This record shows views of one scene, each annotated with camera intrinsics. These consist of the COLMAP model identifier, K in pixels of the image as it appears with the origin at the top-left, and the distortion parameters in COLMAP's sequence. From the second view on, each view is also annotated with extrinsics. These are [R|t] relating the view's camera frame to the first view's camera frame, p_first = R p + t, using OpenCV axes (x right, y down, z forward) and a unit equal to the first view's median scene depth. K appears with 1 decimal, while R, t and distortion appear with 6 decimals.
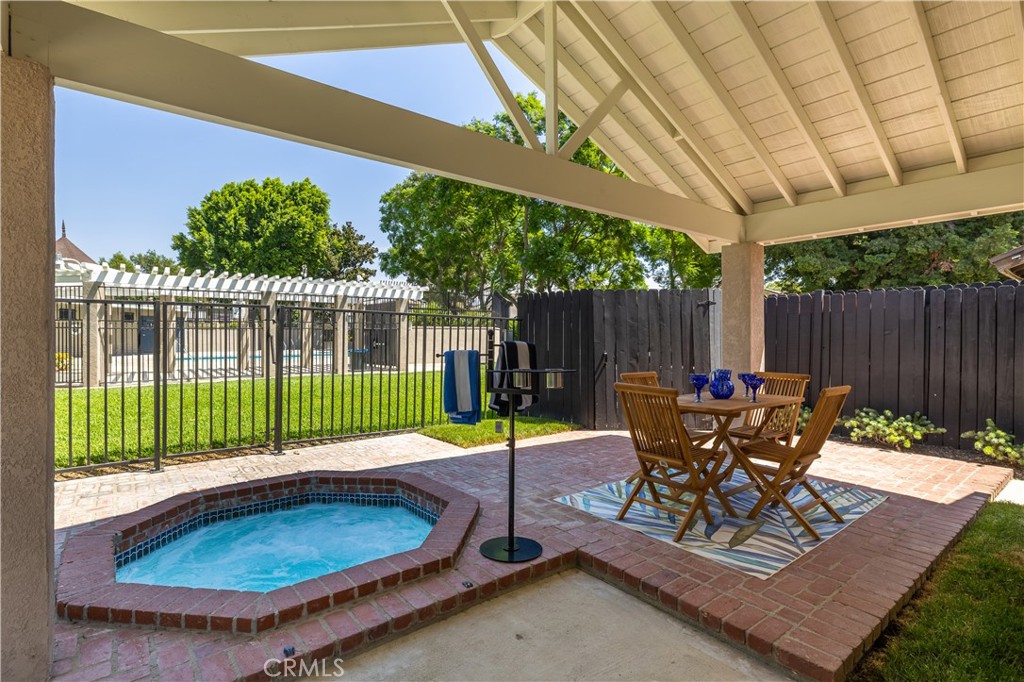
lens RADIAL K [[494.4, 0, 512.2], [0, 494.4, 339.6], [0, 0, 1]] dist [-0.004226, -0.000100]
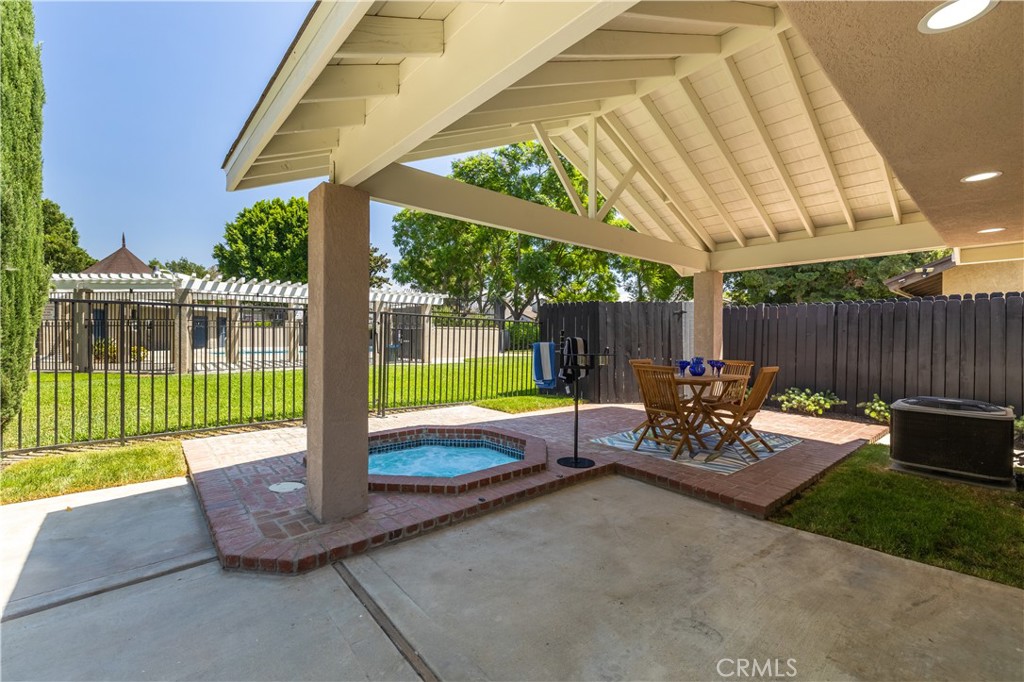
lens RADIAL K [[432.5, 0, 509.4], [0, 432.5, 339.7], [0, 0, 1]] dist [0.003109, -0.001373]
pose [[0.999557, 0.006687, 0.029003, -0.139408], [-0.006751, 0.999975, 0.002122, 0.005263], [-0.028989, -0.002317, 0.999577, -0.230377]]
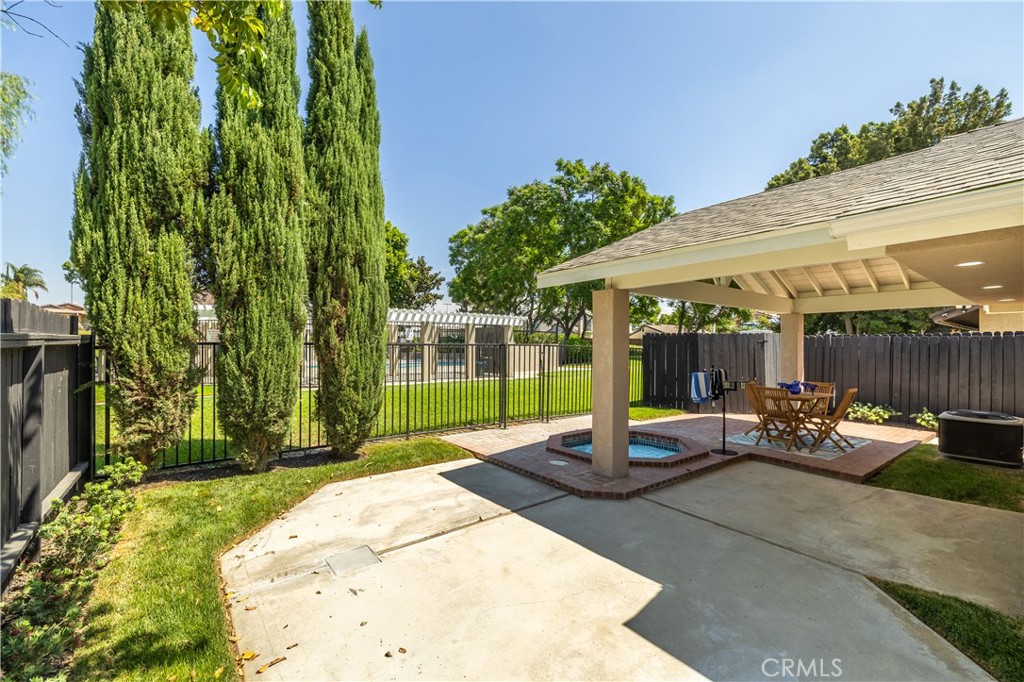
lens RADIAL K [[432.5, 0, 518.5], [0, 432.5, 345.9], [0, 0, 1]] dist [0.003109, -0.001373]
pose [[0.999920, 0.006112, -0.011115, -0.531733], [-0.006188, 0.999958, -0.006811, -0.049763], [0.011073, 0.006879, 0.999915, -0.632447]]
